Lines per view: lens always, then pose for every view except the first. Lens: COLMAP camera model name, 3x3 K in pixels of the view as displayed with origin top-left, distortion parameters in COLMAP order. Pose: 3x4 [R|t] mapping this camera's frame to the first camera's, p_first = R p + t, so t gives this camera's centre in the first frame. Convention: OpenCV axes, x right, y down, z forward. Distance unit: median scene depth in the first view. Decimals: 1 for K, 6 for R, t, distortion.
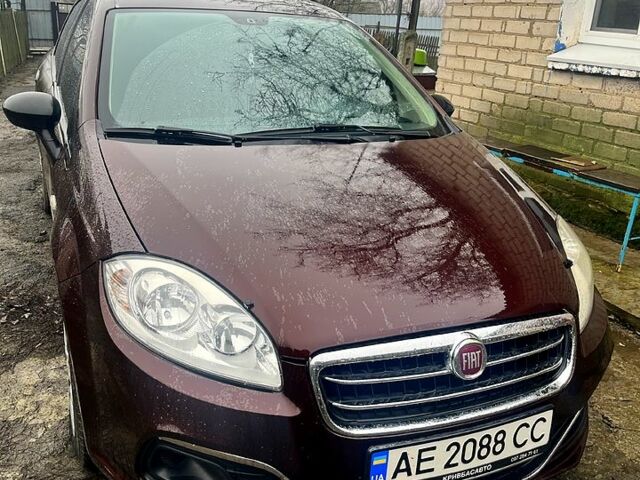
lens RADIAL K [[552.4, 0, 319.3], [0, 552.4, 220.5], [0, 0, 1]] dist [0.012463, 0.000494]
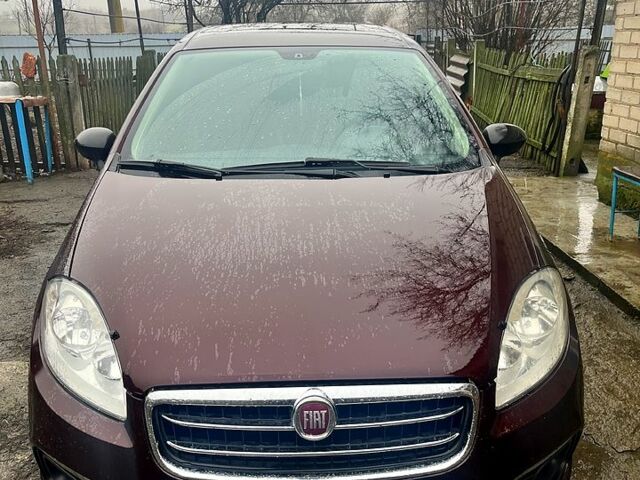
lens RADIAL K [[533.0, 0, 320.0], [0, 533.0, 240.0], [0, 0, 1]] dist [0.106573, -0.137836]
pose [[0.948824, 0.054273, -0.311105, 0.542494], [-0.055352, 0.998452, 0.005367, -0.054453], [0.310915, 0.012128, 0.950360, 0.135189]]
